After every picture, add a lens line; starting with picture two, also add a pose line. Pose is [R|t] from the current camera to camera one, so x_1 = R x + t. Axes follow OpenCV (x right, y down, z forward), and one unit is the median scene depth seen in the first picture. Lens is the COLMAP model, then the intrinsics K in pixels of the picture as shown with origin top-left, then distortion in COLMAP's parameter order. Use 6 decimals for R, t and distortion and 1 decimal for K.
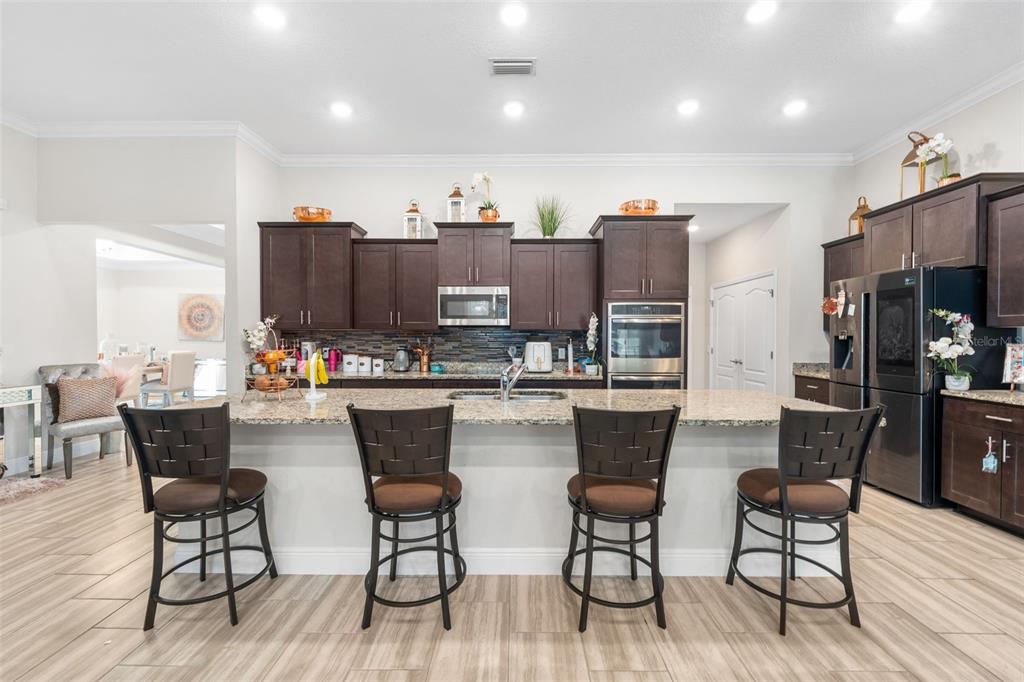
lens RADIAL K [[421.1, 0, 510.3], [0, 421.1, 340.5], [0, 0, 1]] dist [-0.003973, 0.001000]
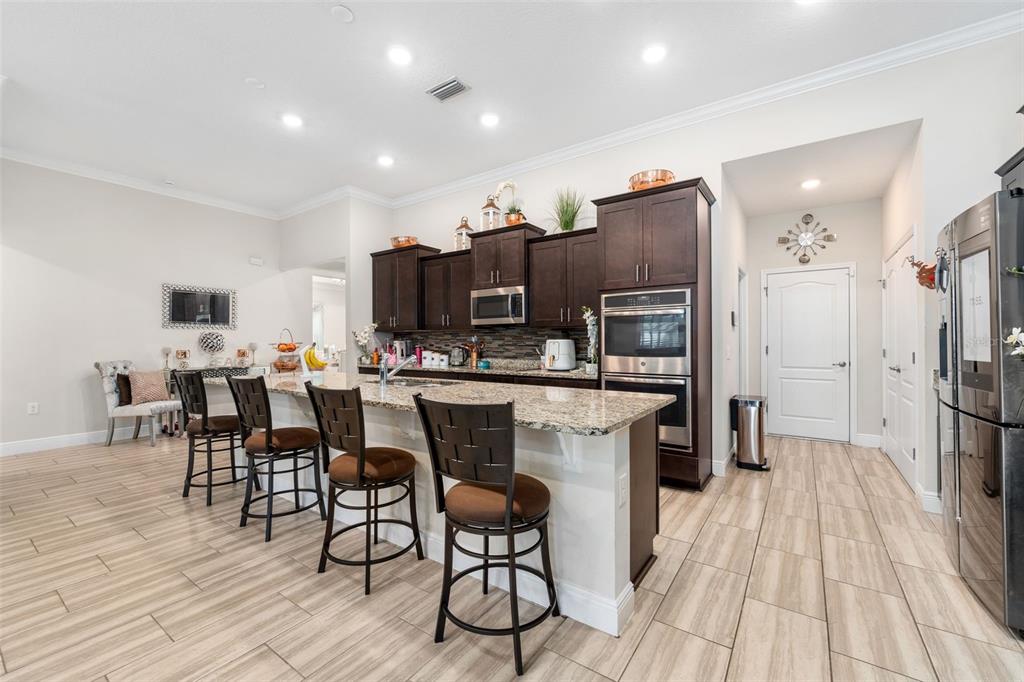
lens RADIAL K [[421.1, 0, 509.1], [0, 421.1, 341.9], [0, 0, 1]] dist [-0.003973, 0.001000]
pose [[0.820613, -0.004495, -0.571467, 0.555441], [-0.001352, 0.999951, -0.009806, 0.019750], [0.571483, 0.008819, 0.820566, 0.136524]]
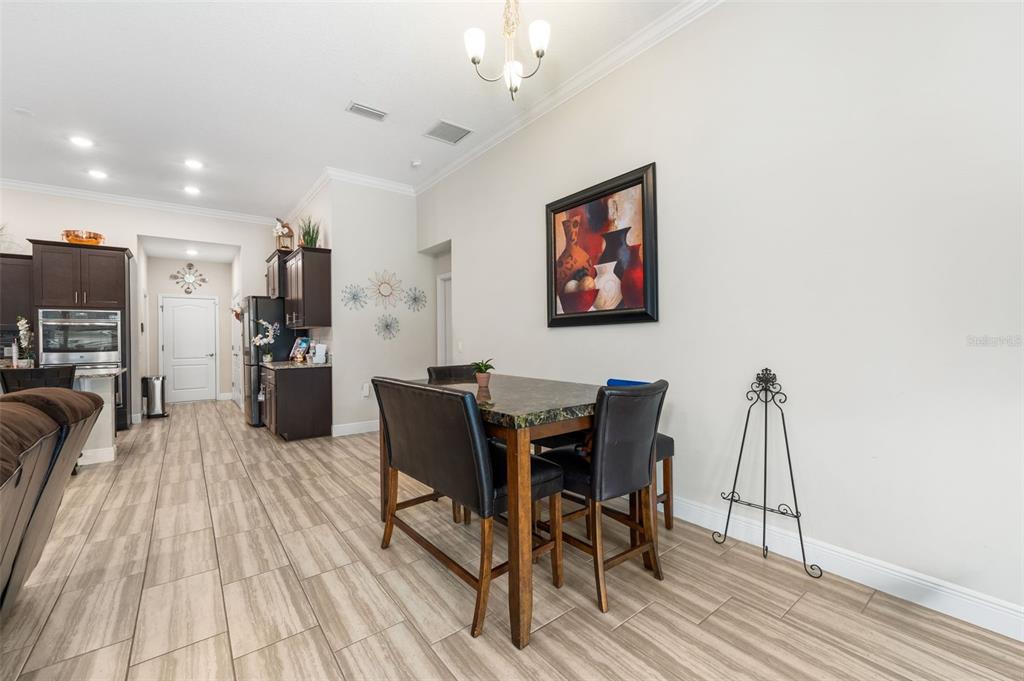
lens RADIAL K [[421.1, 0, 518.6], [0, 421.1, 338.5], [0, 0, 1]] dist [-0.003973, 0.001000]
pose [[0.781531, -0.010695, 0.623774, 0.541926], [0.018909, 0.999800, -0.006550, 0.031944], [-0.623579, 0.016914, 0.781577, -0.836991]]
